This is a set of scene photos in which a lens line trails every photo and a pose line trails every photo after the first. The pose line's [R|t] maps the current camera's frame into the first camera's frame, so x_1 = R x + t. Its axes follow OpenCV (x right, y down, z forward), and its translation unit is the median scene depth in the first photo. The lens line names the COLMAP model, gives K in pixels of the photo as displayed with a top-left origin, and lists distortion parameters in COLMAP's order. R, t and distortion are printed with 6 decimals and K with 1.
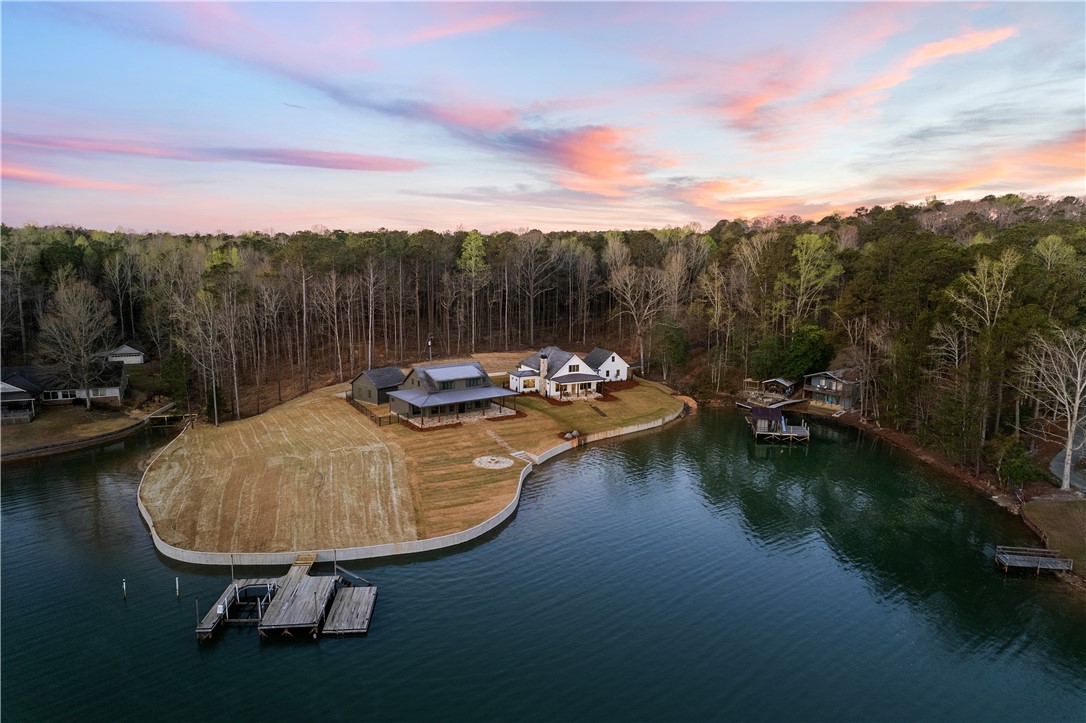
lens RADIAL K [[703.0, 0, 543.0], [0, 703.0, 361.5], [0, 0, 1]] dist [-0.029853, 0.003626]
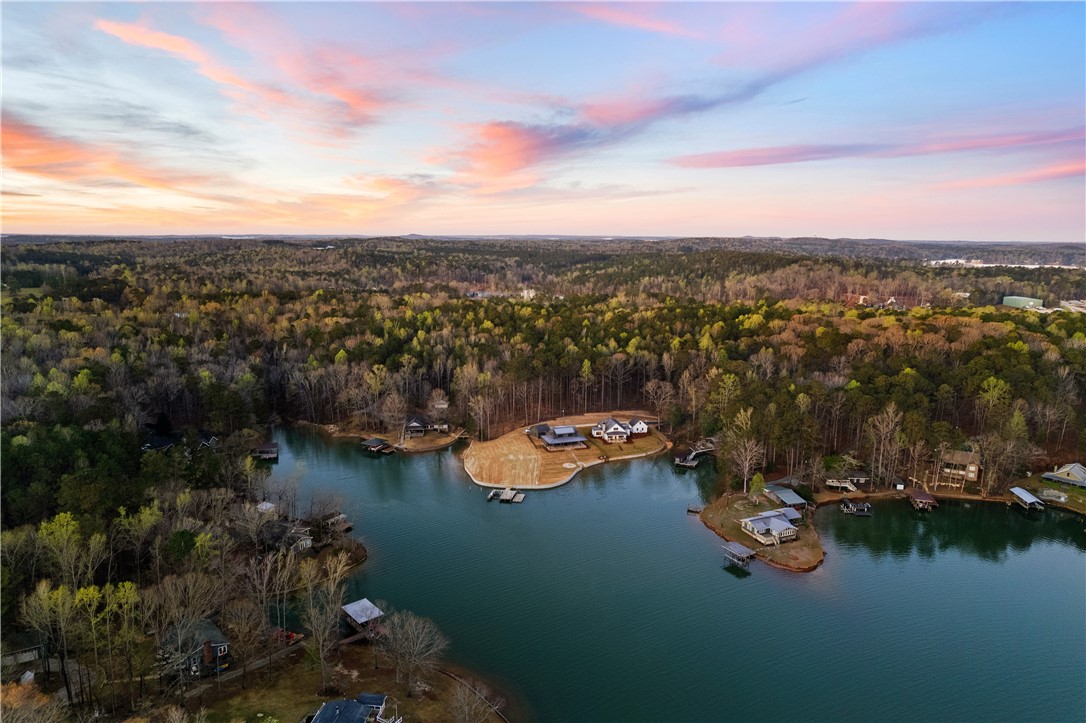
lens RADIAL K [[703.0, 0, 543.0], [0, 703.0, 361.5], [0, 0, 1]] dist [-0.029853, 0.003626]
pose [[0.956371, 0.050026, -0.287841, 0.610546], [-0.042797, 0.998592, 0.031357, -0.360215], [0.289005, -0.017670, 0.957165, -1.760218]]
